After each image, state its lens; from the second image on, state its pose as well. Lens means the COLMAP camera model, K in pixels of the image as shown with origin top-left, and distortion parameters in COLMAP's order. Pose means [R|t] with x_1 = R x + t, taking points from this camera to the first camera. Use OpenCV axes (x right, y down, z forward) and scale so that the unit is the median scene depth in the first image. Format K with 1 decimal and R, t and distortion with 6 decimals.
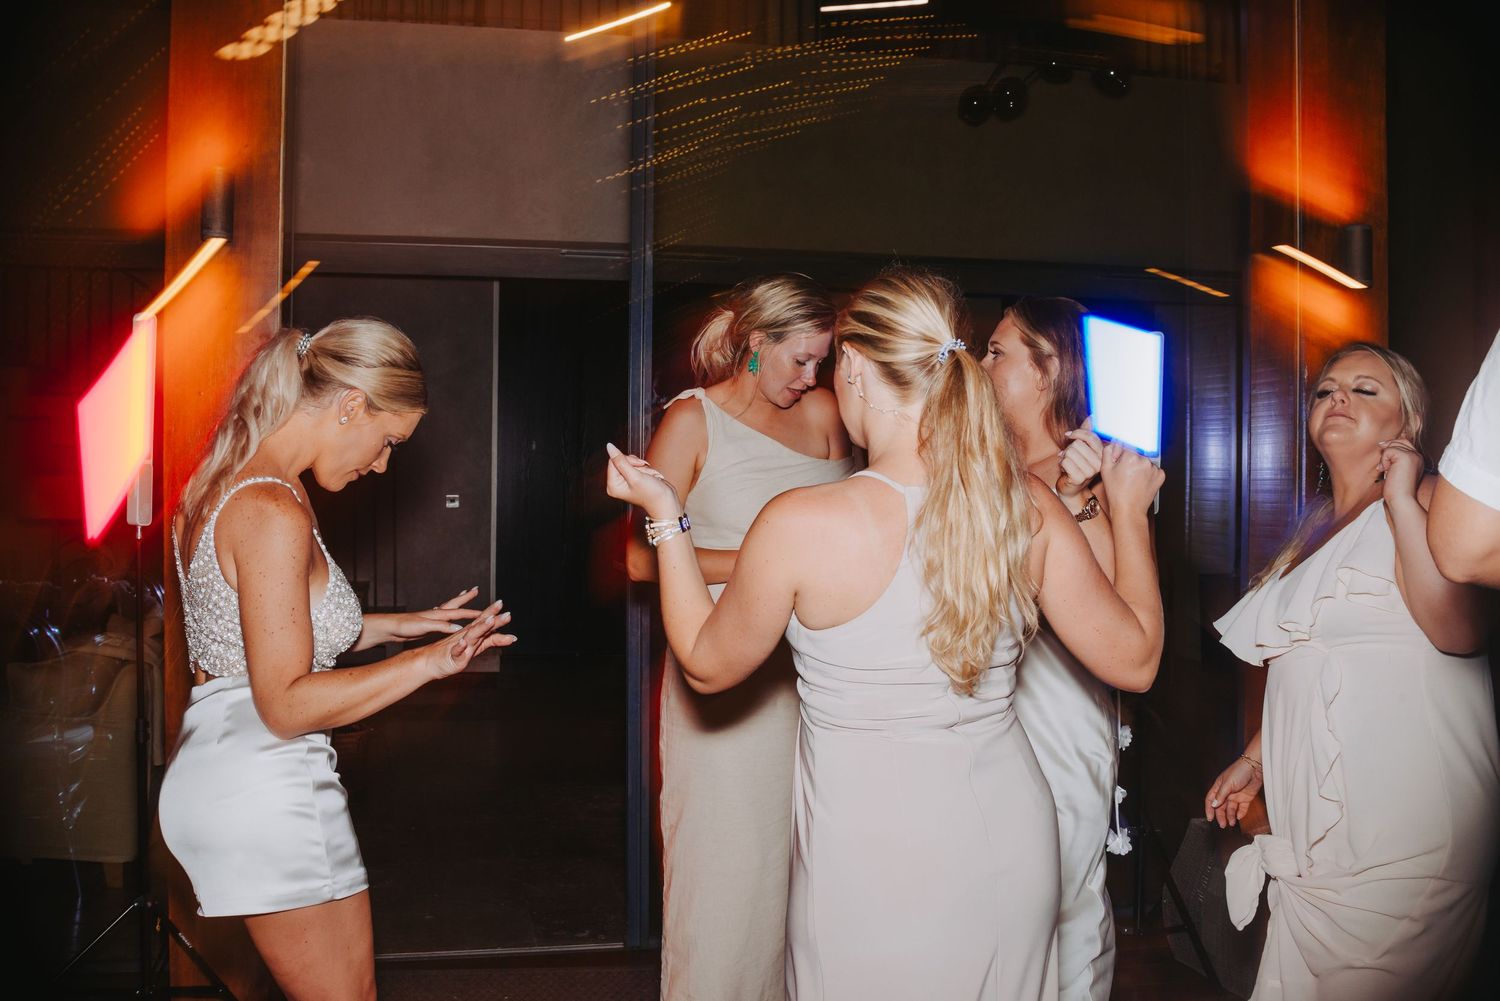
lens RADIAL K [[1486.5, 0, 724.8], [0, 1486.5, 502.6], [0, 0, 1]] dist [-0.186414, 0.158763]
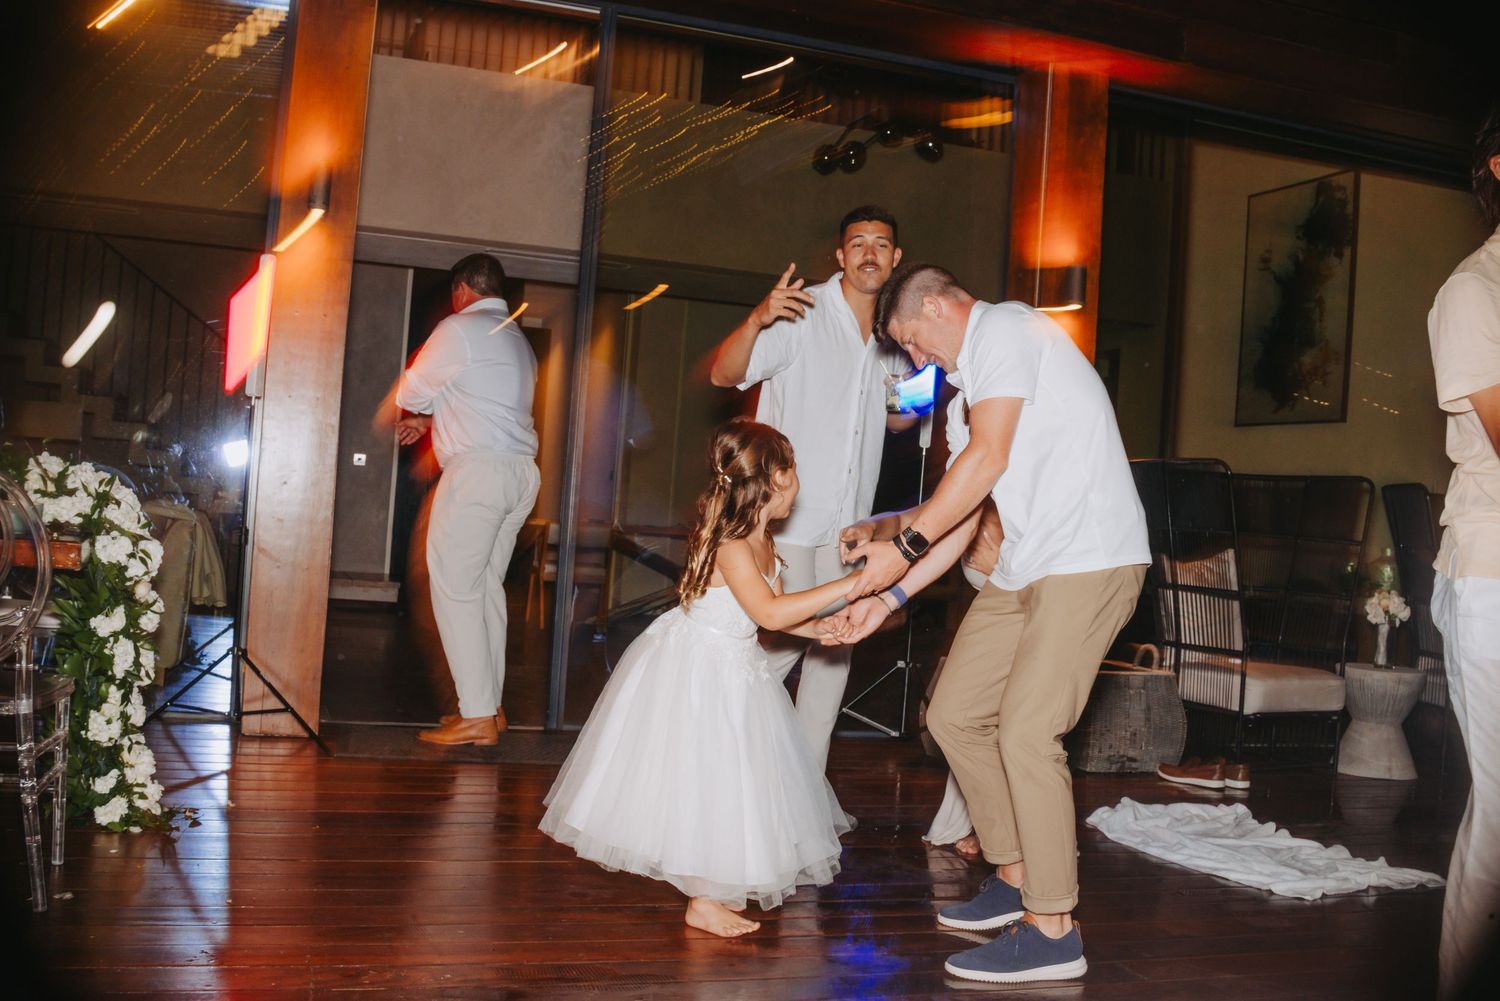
lens RADIAL K [[1486.5, 0, 724.8], [0, 1486.5, 502.6], [0, 0, 1]] dist [-0.186414, 0.158763]
pose [[0.991824, 0.064308, 0.110227, -0.066234], [-0.062312, 0.997826, -0.021460, 0.102706], [-0.111368, 0.014417, 0.993675, -0.440845]]
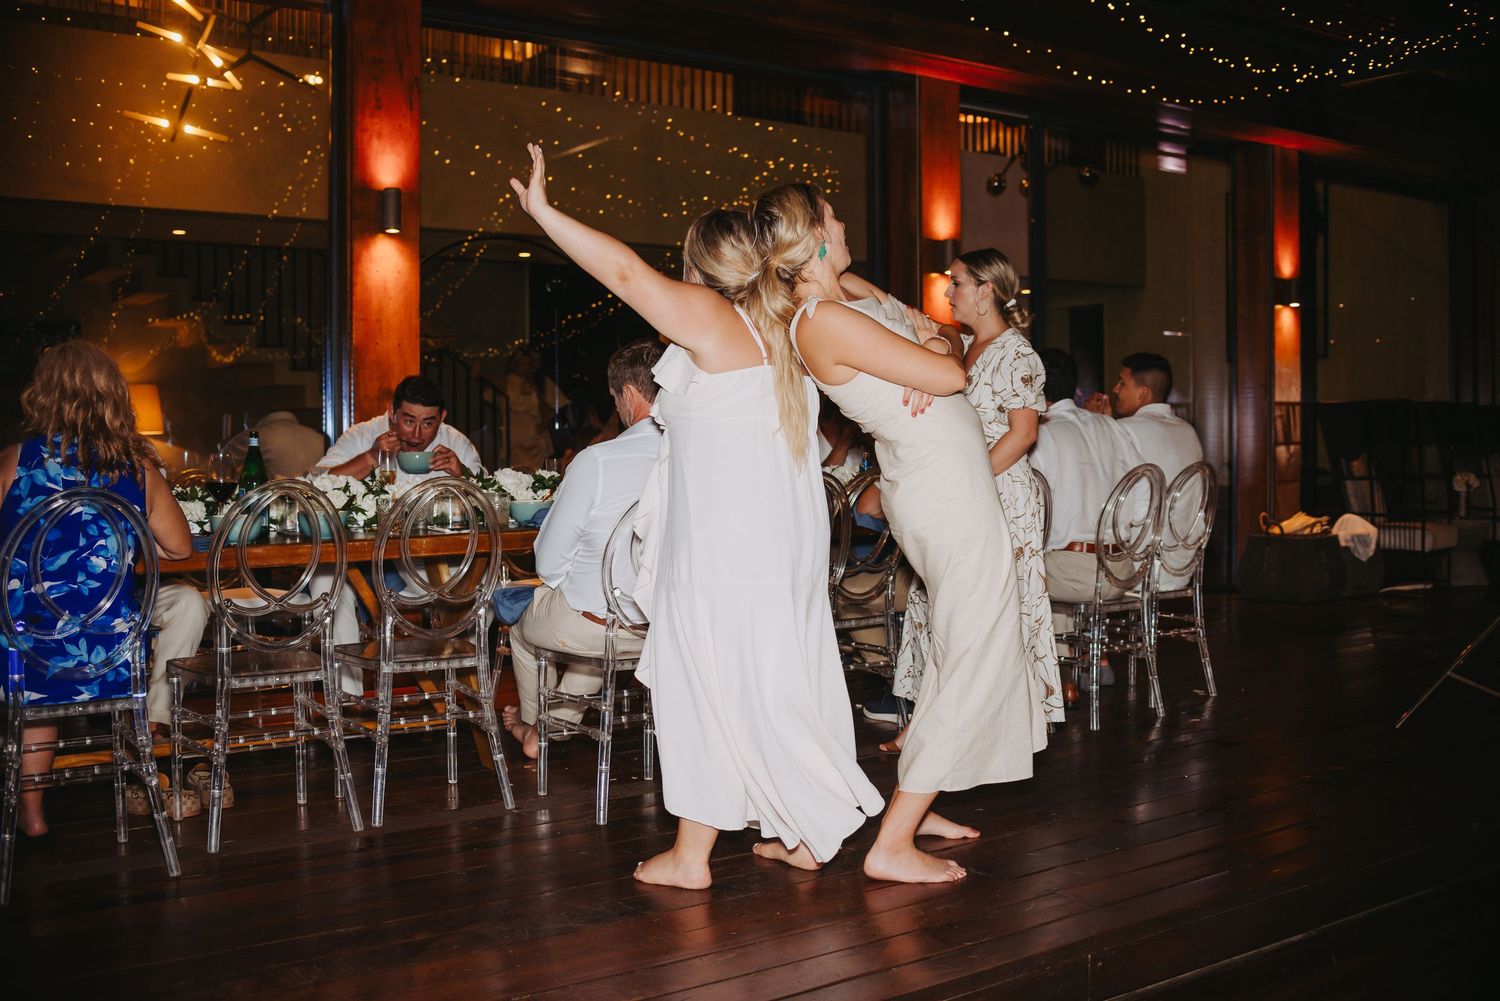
lens RADIAL K [[1486.5, 0, 724.8], [0, 1486.5, 502.6], [0, 0, 1]] dist [-0.186414, 0.158763]
pose [[0.928540, -0.027408, 0.370219, -1.199989], [0.022971, 0.999602, 0.016389, 0.105165], [-0.370521, -0.006713, 0.928800, -0.766718]]
